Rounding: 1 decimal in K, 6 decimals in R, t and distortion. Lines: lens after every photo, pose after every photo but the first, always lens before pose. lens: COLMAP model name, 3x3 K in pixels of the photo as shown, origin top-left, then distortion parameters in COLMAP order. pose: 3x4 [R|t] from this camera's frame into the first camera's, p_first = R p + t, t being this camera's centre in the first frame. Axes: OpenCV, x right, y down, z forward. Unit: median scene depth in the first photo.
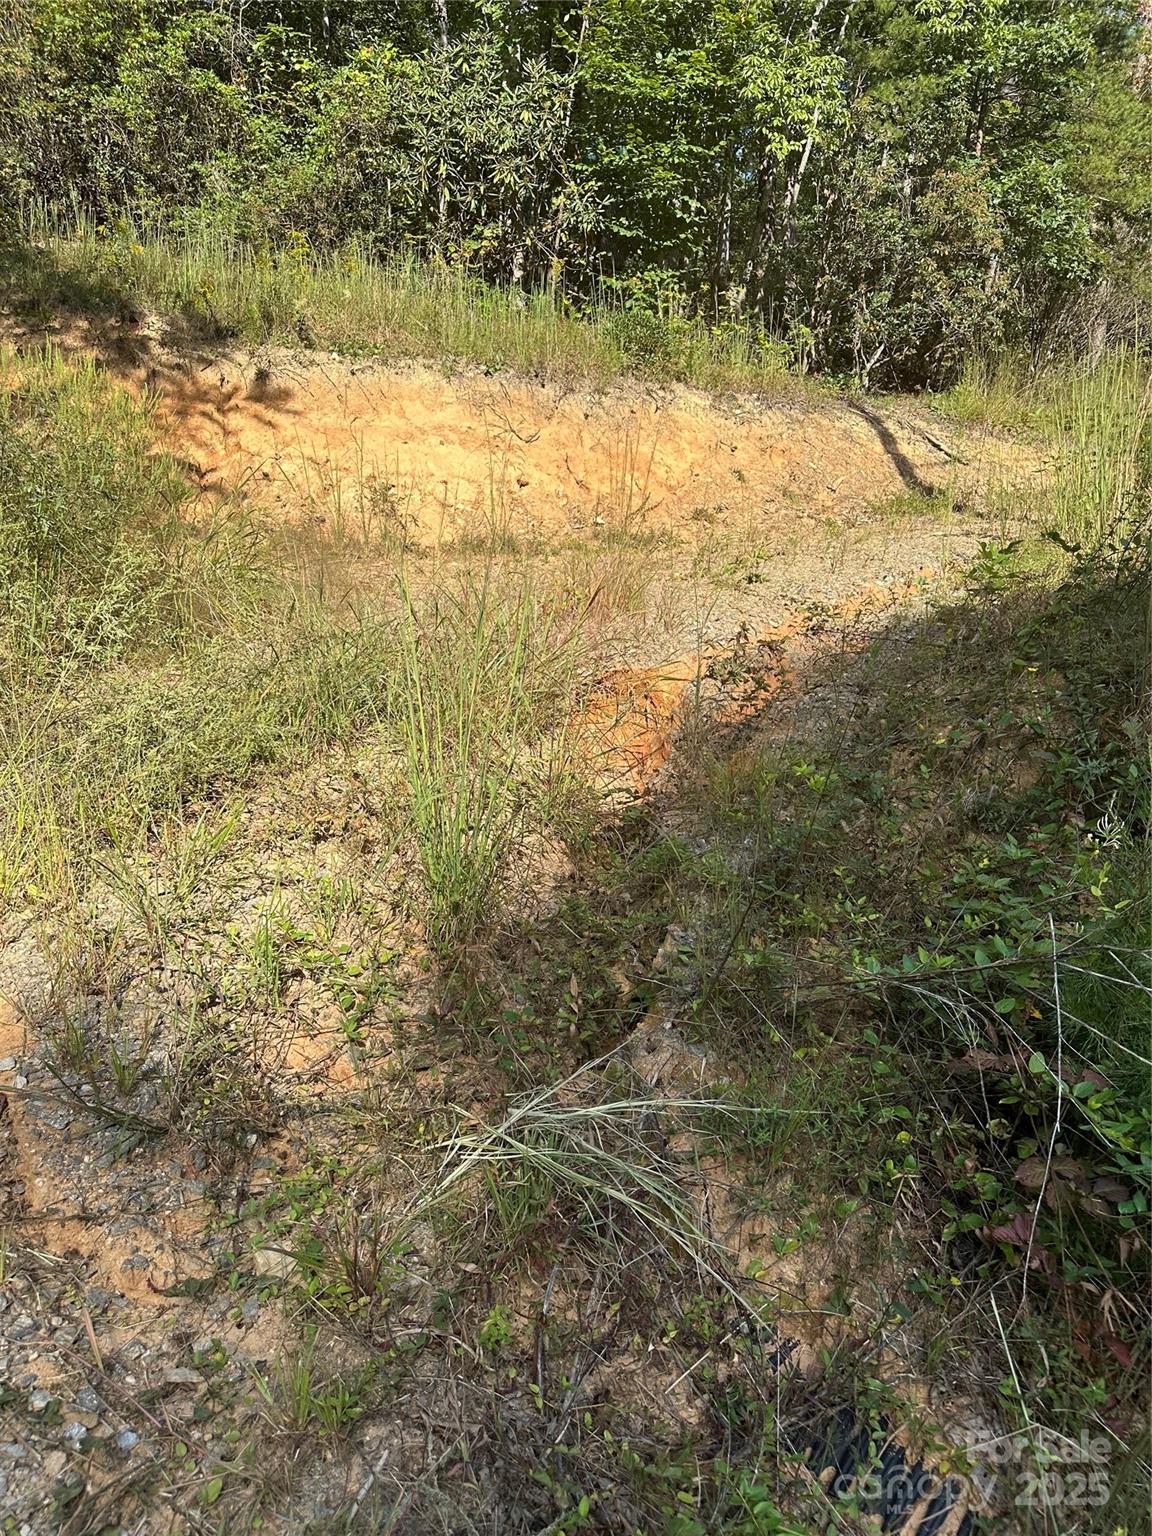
lens RADIAL K [[1080.5, 0, 574.4], [0, 1080.5, 773.1], [0, 0, 1]] dist [0.026870, -0.029223]
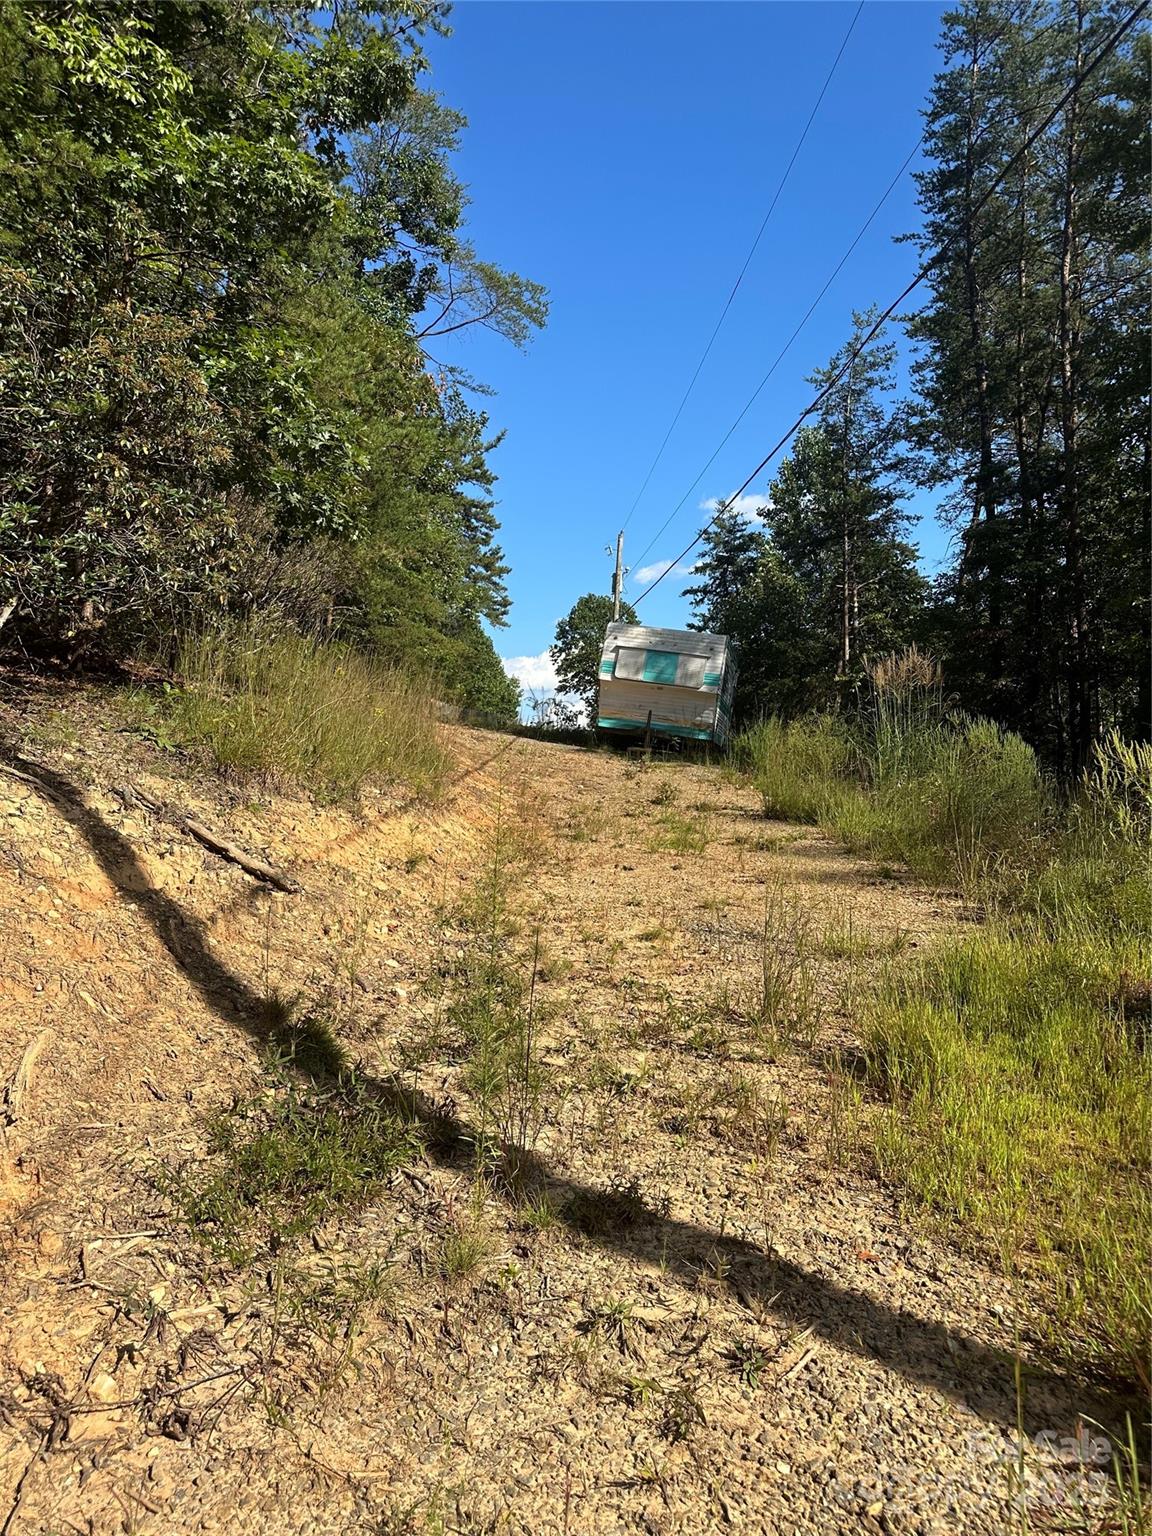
lens RADIAL K [[1080.5, 0, 579.0], [0, 1080.5, 757.8], [0, 0, 1]] dist [0.026870, -0.029223]
pose [[0.693515, -0.005002, 0.720425, 0.092877], [0.161263, 0.975680, -0.148465, -0.191778], [-0.702162, 0.219141, 0.677455, 0.457516]]
